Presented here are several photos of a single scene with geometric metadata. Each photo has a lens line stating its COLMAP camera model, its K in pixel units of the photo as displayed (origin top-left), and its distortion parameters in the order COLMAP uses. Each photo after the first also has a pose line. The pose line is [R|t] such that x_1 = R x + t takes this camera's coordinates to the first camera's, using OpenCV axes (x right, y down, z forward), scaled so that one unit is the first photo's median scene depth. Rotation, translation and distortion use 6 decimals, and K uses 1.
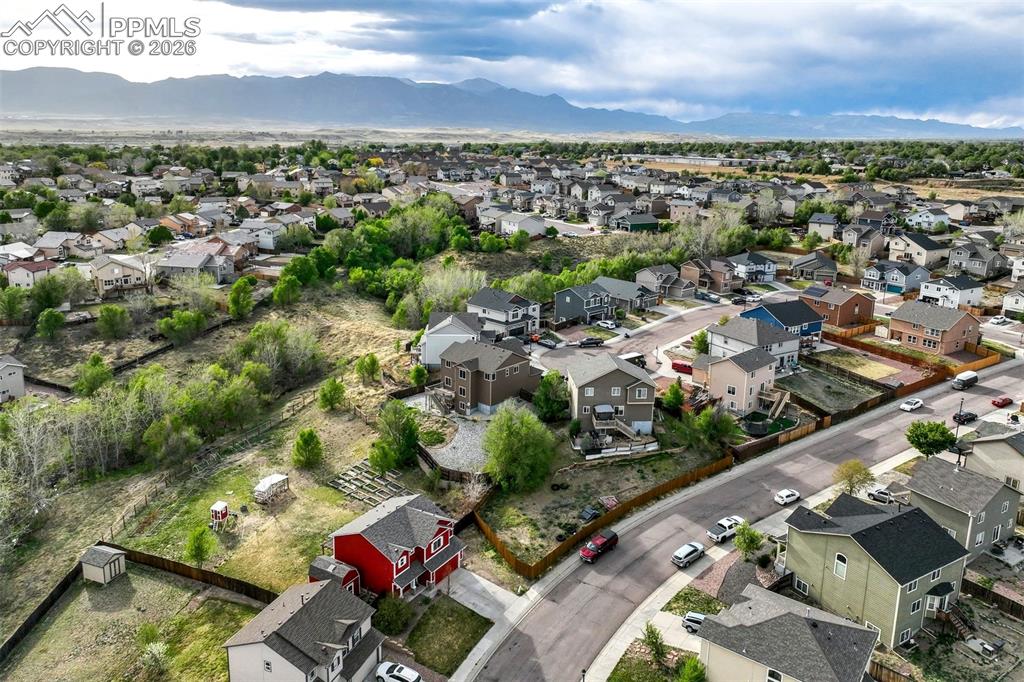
lens RADIAL K [[731.8, 0, 511.1], [0, 731.8, 305.3], [0, 0, 1]] dist [0.006996, -0.000685]
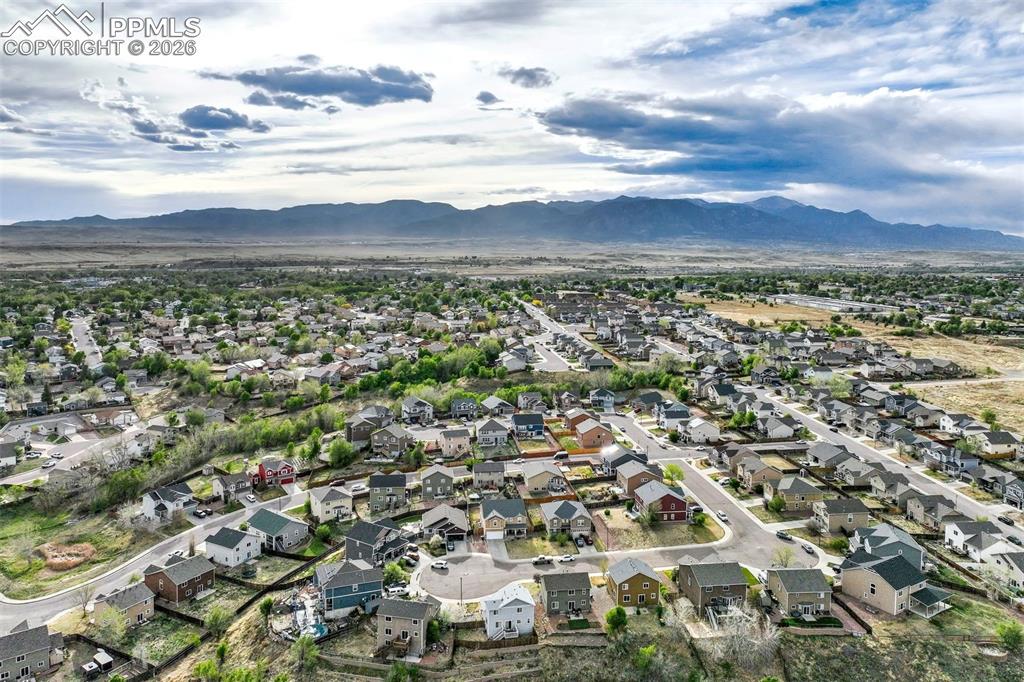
lens RADIAL K [[719.9, 0, 522.7], [0, 719.9, 319.5], [0, 0, 1]] dist [-0.006643, 0.027526]
pose [[0.930438, 0.033230, -0.364940, 0.843891], [-0.082242, 0.989411, -0.119591, -0.017614], [0.357102, 0.141285, 0.923318, -0.689767]]
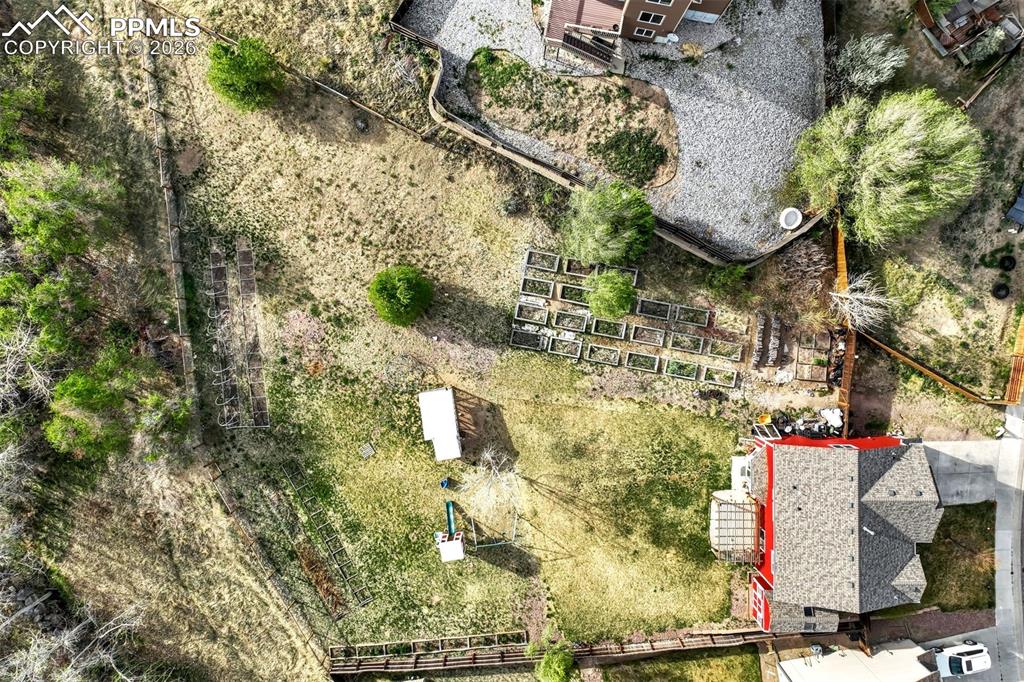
lens RADIAL K [[721.8, 0, 511.4], [0, 721.8, 309.4], [0, 0, 1]] dist [0.002874, 0.009784]
pose [[0.846134, -0.532717, -0.016440, -0.124596], [0.139688, 0.191893, 0.971424, -0.143430], [-0.514339, -0.824251, 0.236781, 0.490949]]
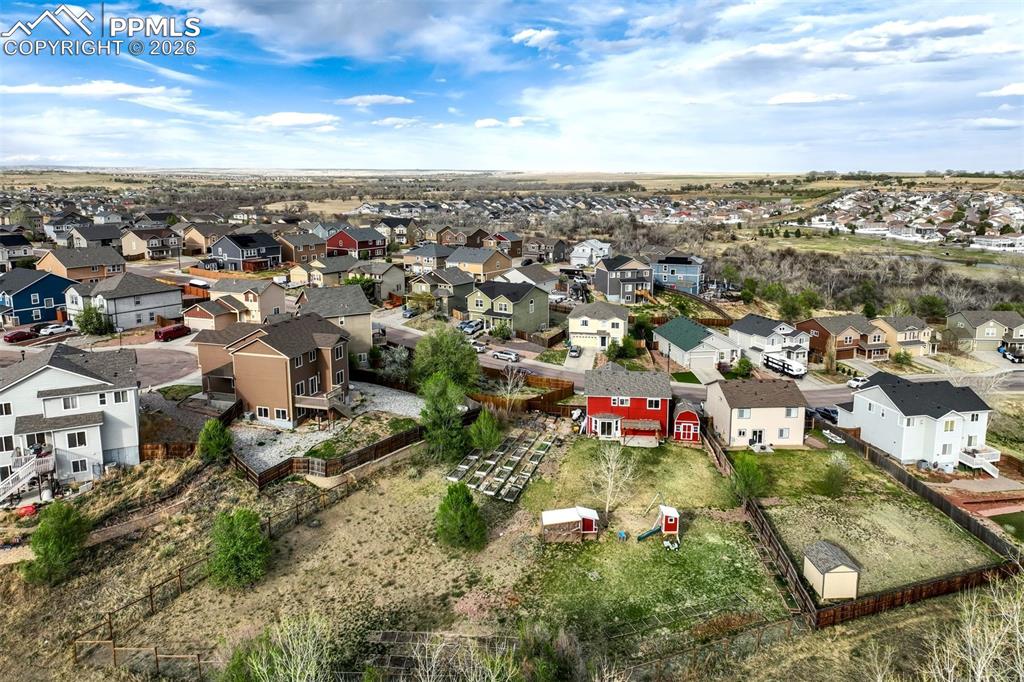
lens RADIAL K [[721.8, 0, 511.4], [0, 721.8, 309.4], [0, 0, 1]] dist [0.002874, 0.009784]
pose [[-0.420603, -0.183068, 0.888583, -0.449344], [0.201066, 0.936265, 0.288064, -0.067179], [-0.884684, 0.299824, -0.356987, 0.650901]]
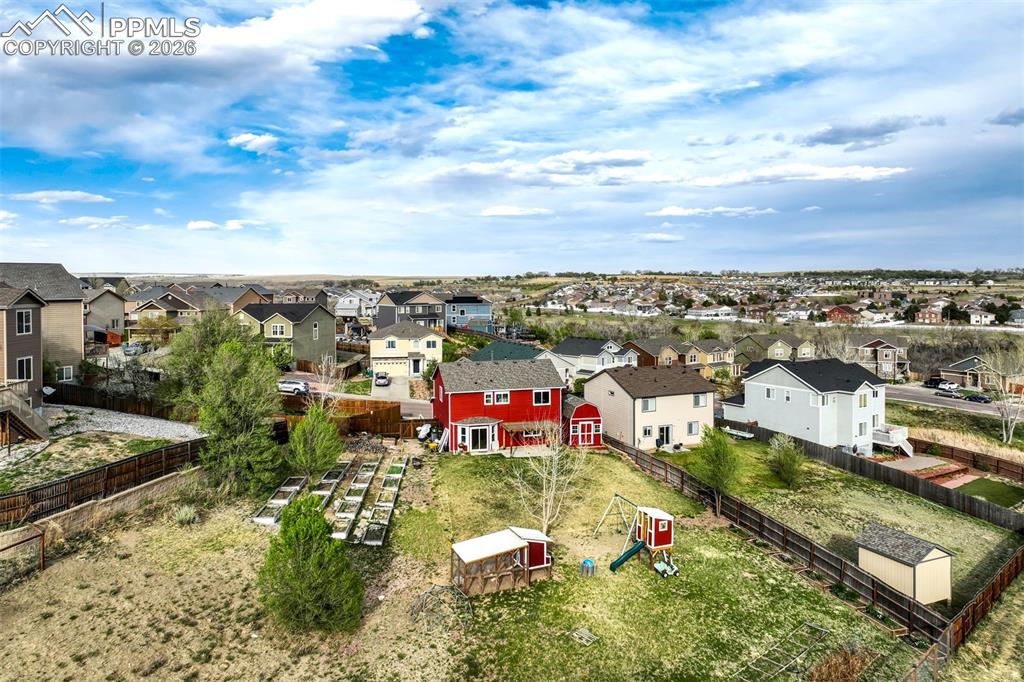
lens RADIAL K [[721.8, 0, 511.4], [0, 721.8, 309.4], [0, 0, 1]] dist [0.002874, 0.009784]
pose [[-0.721072, -0.045560, 0.691361, -0.307960], [0.147259, 0.964960, 0.217178, 0.026072], [-0.677030, 0.258410, -0.689097, 0.649417]]
